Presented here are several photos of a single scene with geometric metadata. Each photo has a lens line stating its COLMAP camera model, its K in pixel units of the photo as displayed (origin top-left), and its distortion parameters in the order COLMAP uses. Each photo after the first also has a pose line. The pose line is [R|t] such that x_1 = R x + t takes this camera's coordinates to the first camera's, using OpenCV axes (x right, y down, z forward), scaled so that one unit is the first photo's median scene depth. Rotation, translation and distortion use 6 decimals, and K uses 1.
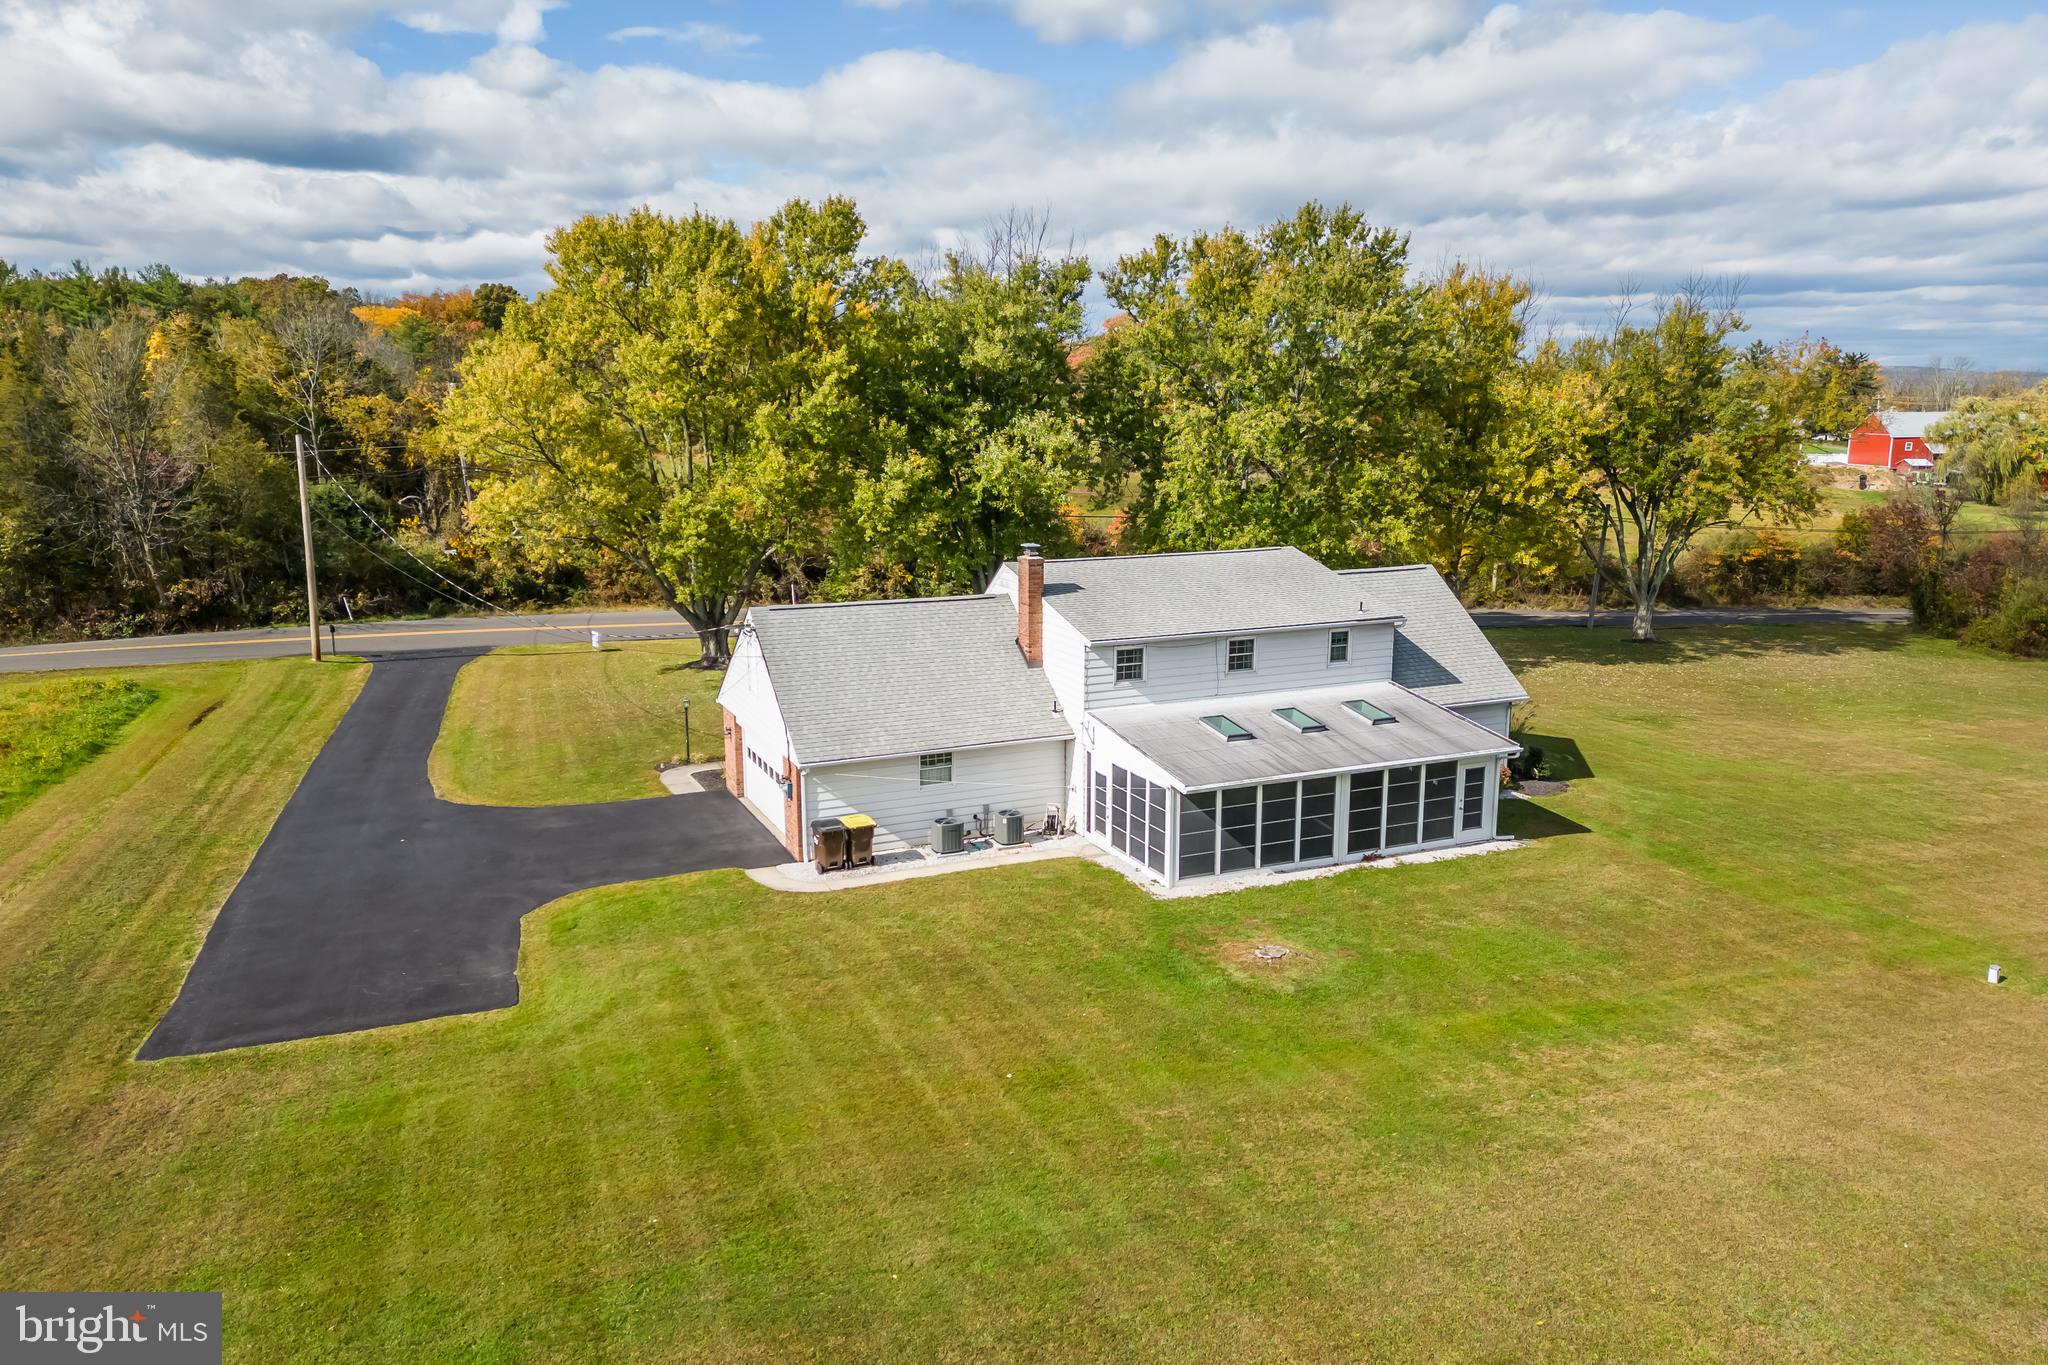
lens RADIAL K [[1462.1, 0, 1024.0], [0, 1462.1, 682.5], [0, 0, 1]] dist [0.030031, -0.003036]
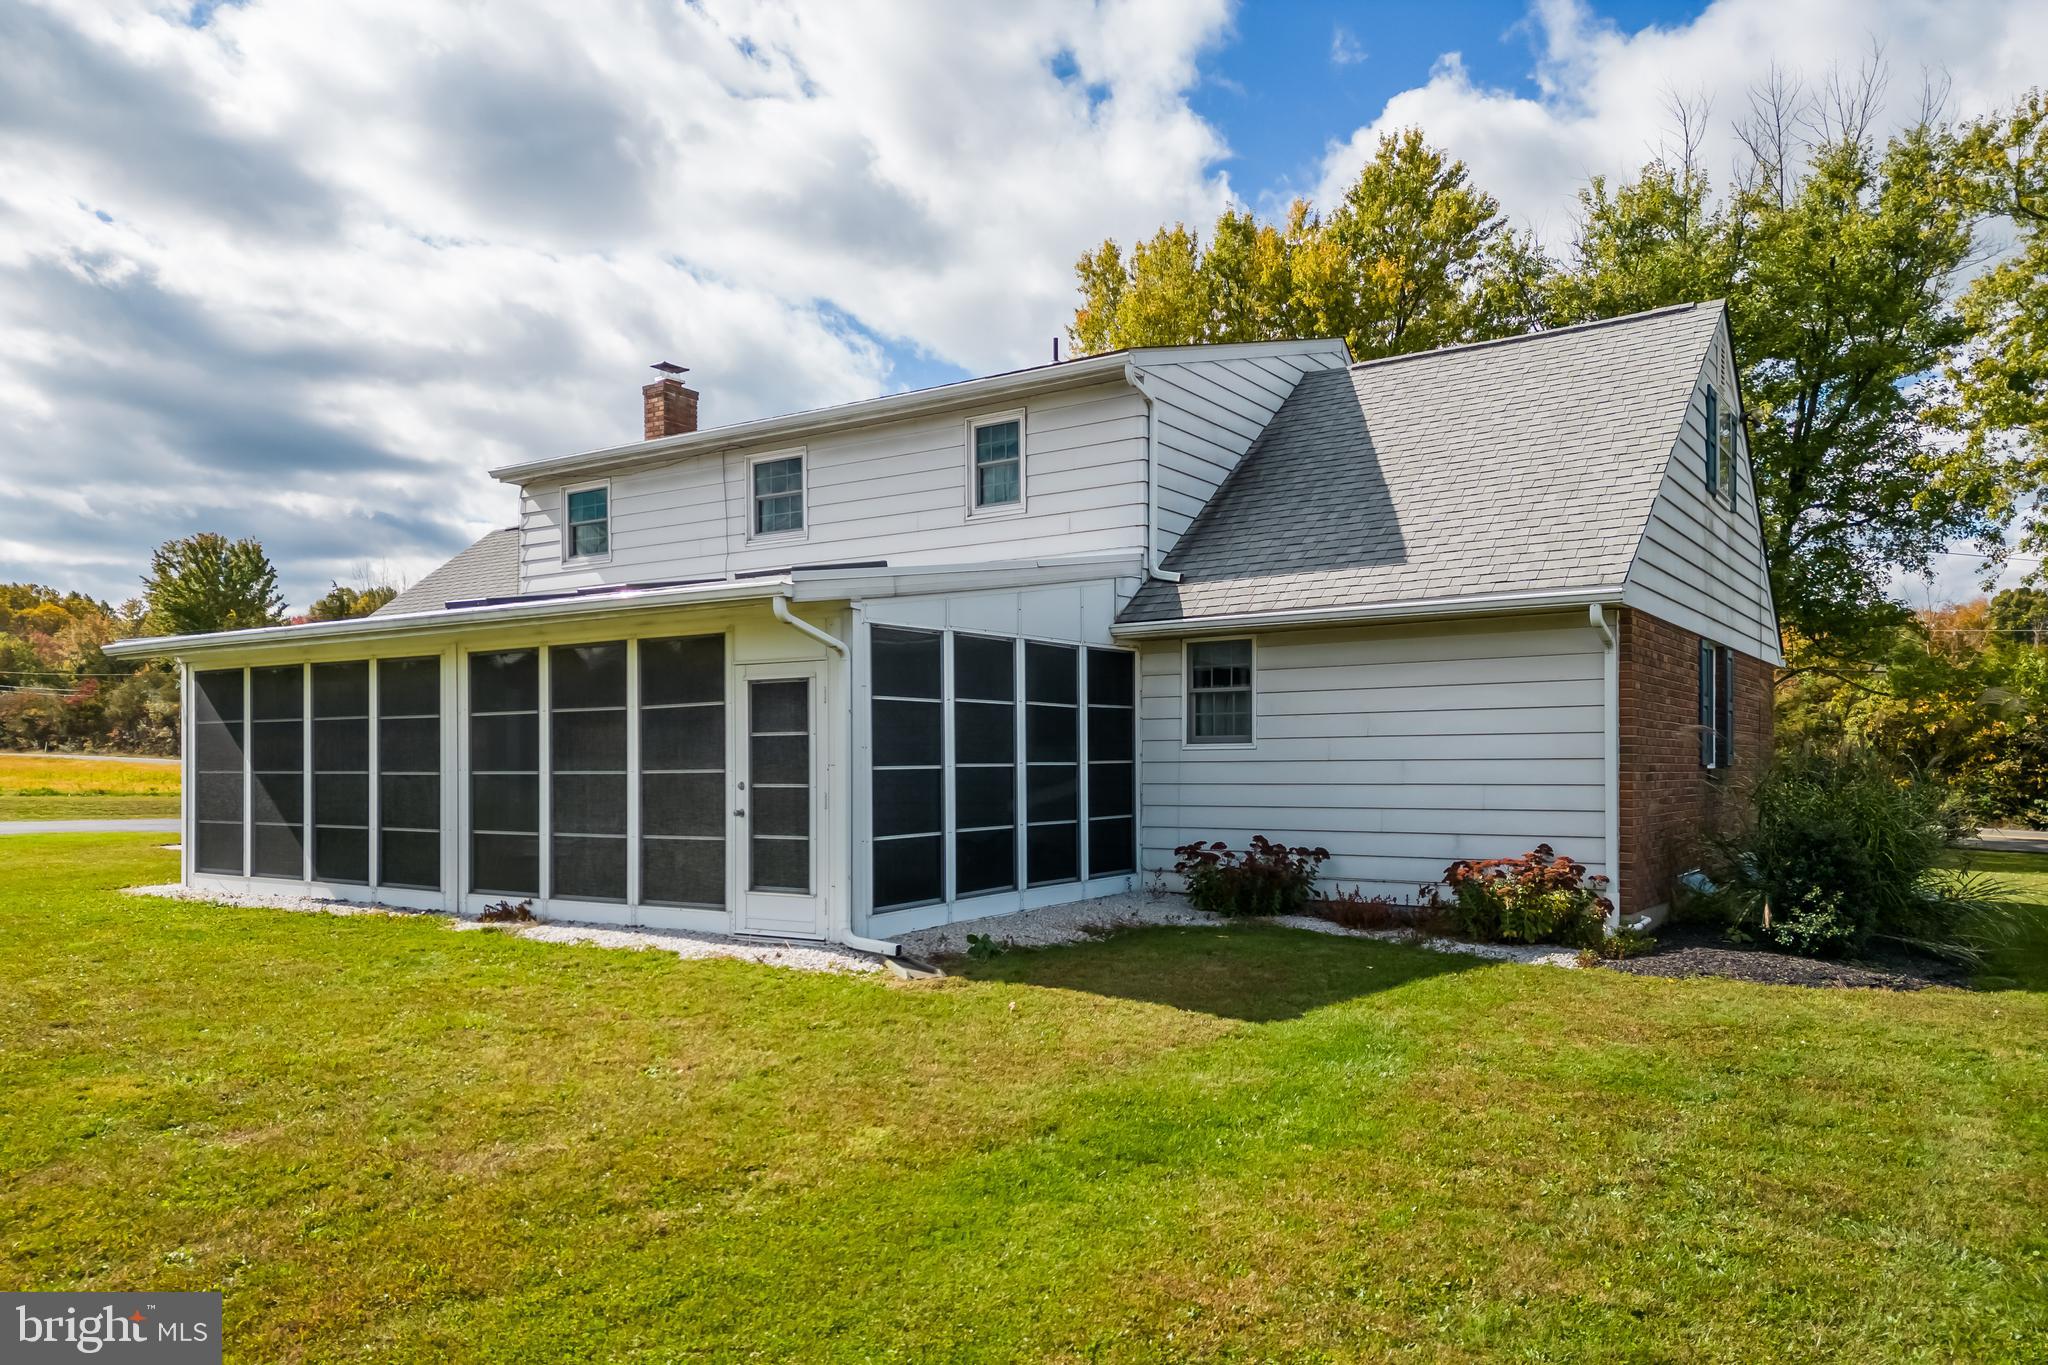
lens RADIAL K [[1455.6, 0, 1023.3], [0, 1455.6, 730.5], [0, 0, 1]] dist [0.066362, -0.079770]
pose [[0.525259, -0.020999, -0.850684, 0.577292], [-0.167023, 0.977705, -0.127264, 0.096525], [0.834390, 0.208931, 0.510040, 0.880436]]
